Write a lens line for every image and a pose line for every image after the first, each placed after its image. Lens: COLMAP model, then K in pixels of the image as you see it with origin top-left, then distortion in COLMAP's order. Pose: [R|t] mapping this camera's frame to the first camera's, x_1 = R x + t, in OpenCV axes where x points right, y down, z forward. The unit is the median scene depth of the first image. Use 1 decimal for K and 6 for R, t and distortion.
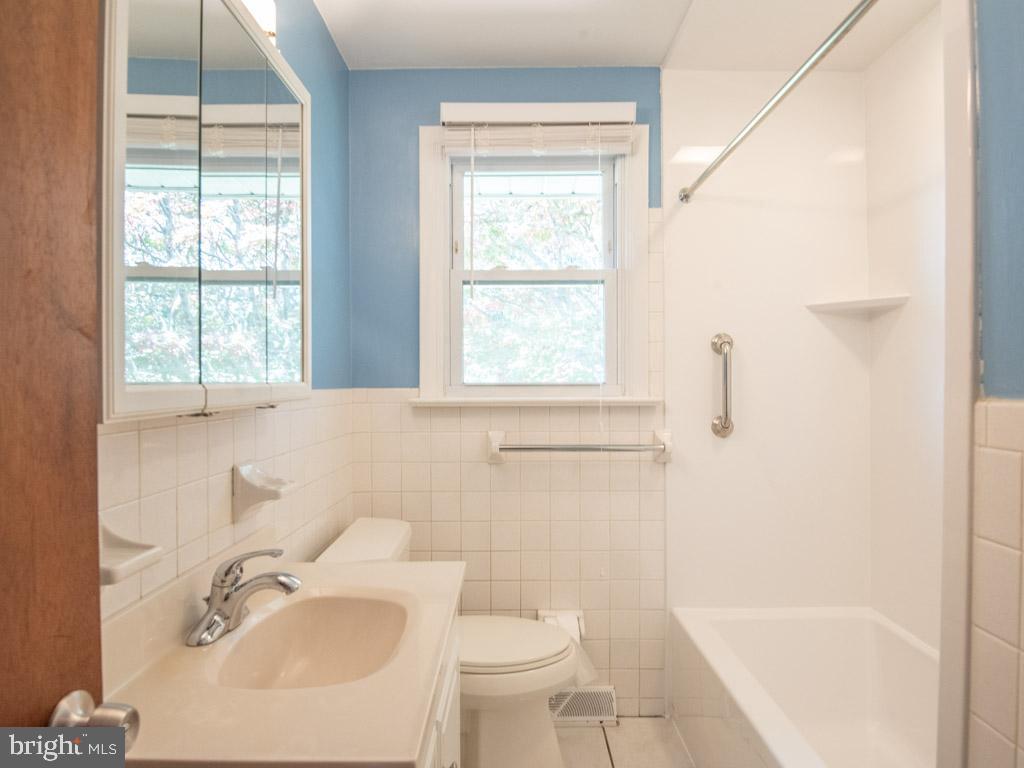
lens RADIAL K [[609.8, 0, 513.4], [0, 609.8, 387.4], [0, 0, 1]] dist [0.000151, -0.026124]
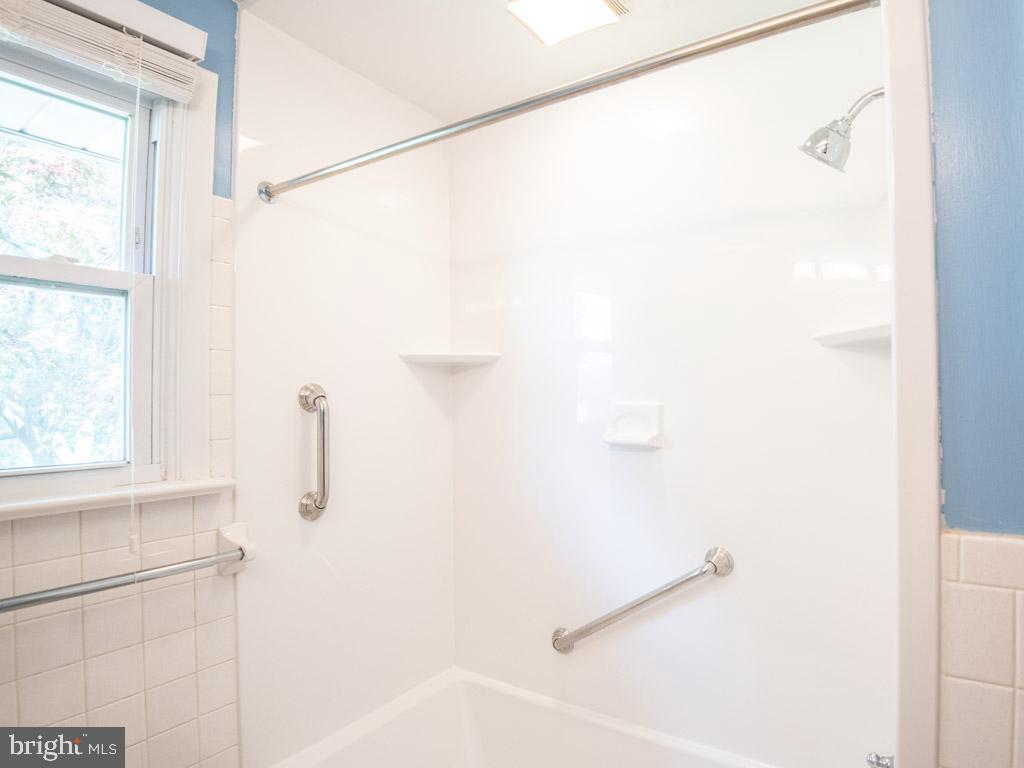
lens RADIAL K [[567.9, 0, 607.1], [0, 567.9, 385.5], [0, 0, 1]] dist [-0.003526, -0.024662]
pose [[0.503032, 0.021347, 0.864004, -0.088940], [0.012004, 0.999426, -0.031682, -0.060855], [-0.864184, 0.026308, 0.502487, 0.323203]]
